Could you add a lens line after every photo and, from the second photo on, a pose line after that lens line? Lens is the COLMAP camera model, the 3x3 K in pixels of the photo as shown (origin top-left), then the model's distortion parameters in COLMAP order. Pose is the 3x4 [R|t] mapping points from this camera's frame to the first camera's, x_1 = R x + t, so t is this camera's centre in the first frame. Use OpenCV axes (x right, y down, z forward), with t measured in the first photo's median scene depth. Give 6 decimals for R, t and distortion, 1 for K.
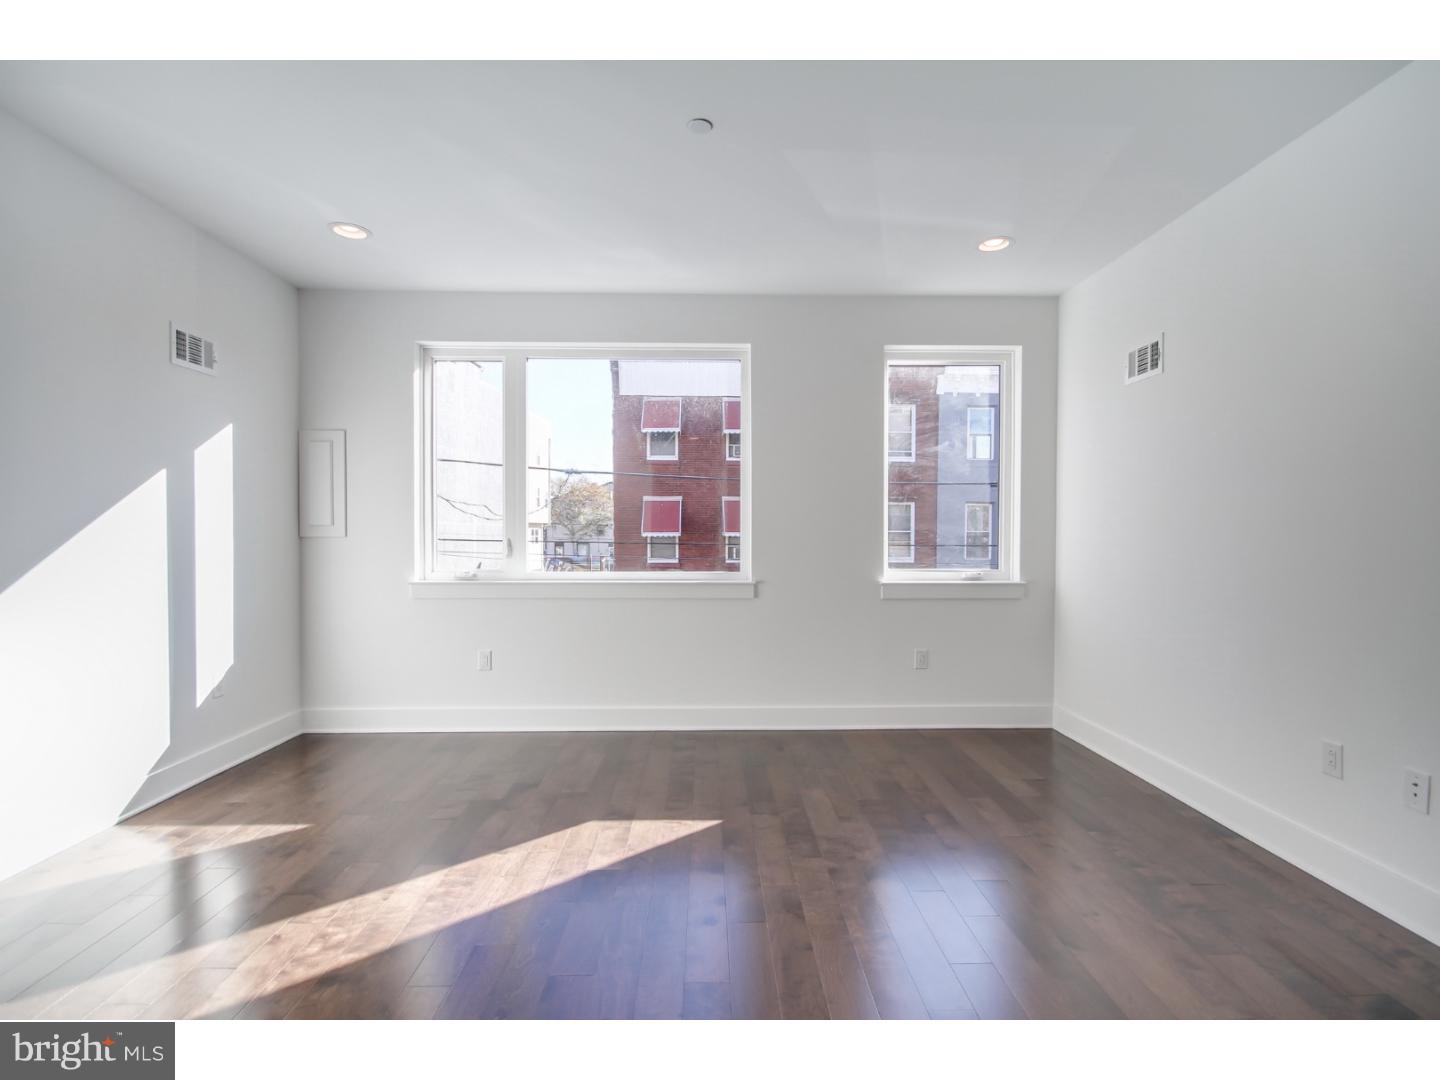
lens RADIAL K [[685.7, 0, 721.6], [0, 685.7, 530.7], [0, 0, 1]] dist [0.002903, -0.000369]
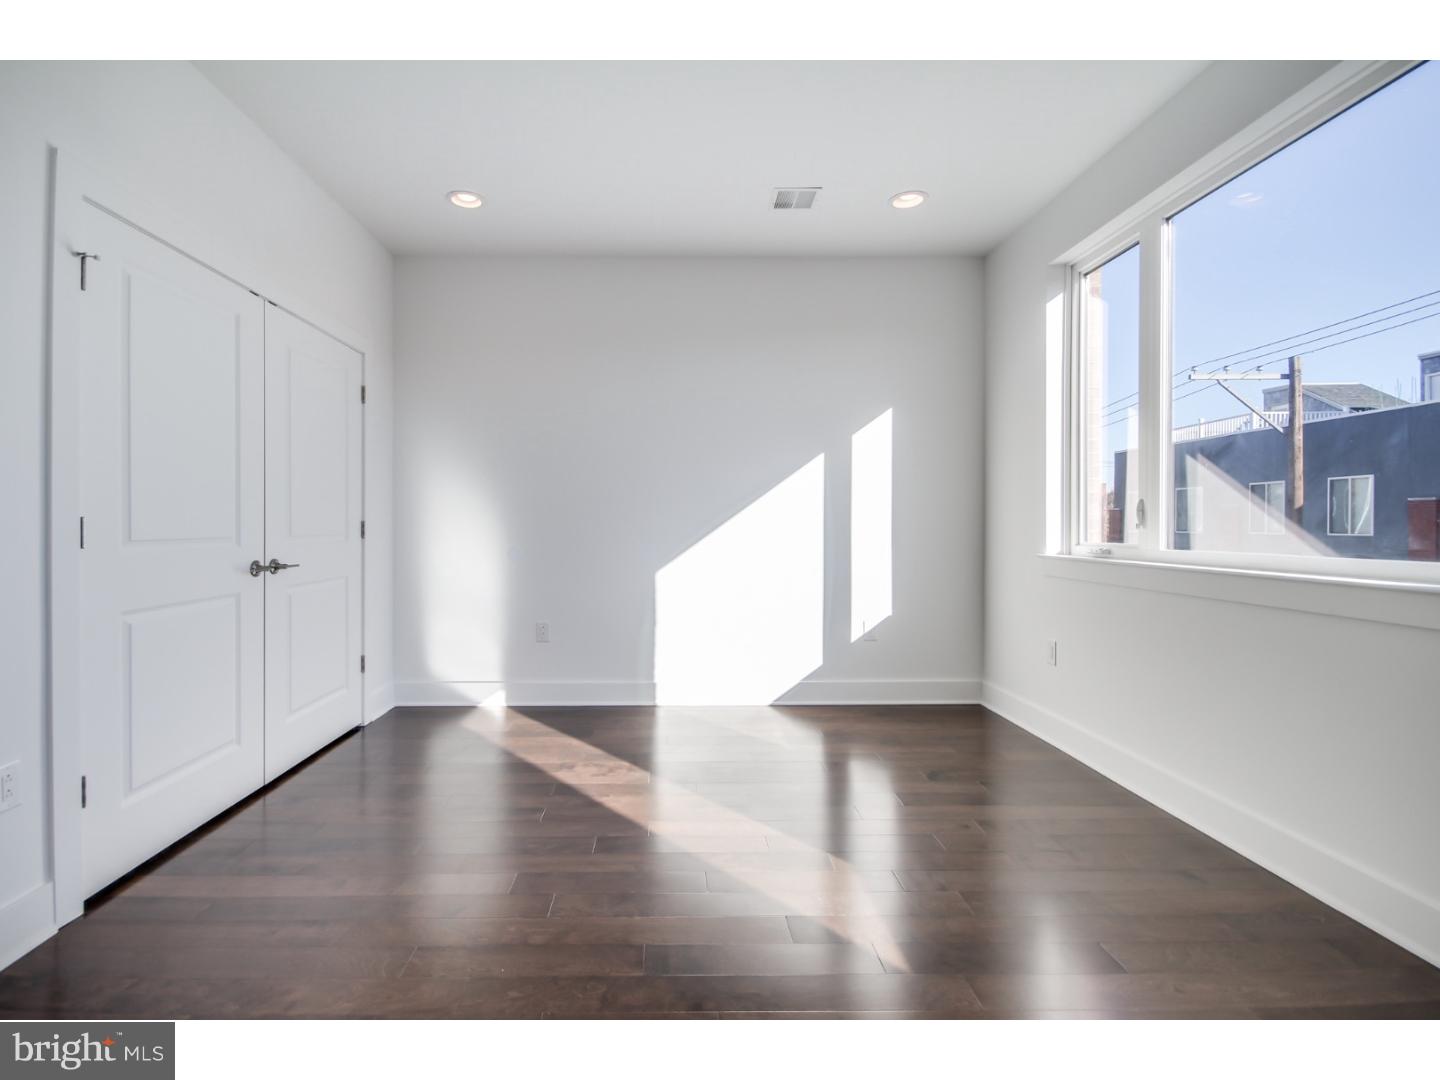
lens RADIAL K [[685.7, 0, 721.6], [0, 685.7, 530.7], [0, 0, 1]] dist [0.002903, -0.000369]
pose [[0.012507, -0.005649, -0.999906, 0.448356], [-0.007507, 0.999955, -0.005743, 0.060976], [0.999894, 0.007578, 0.012464, 0.719367]]
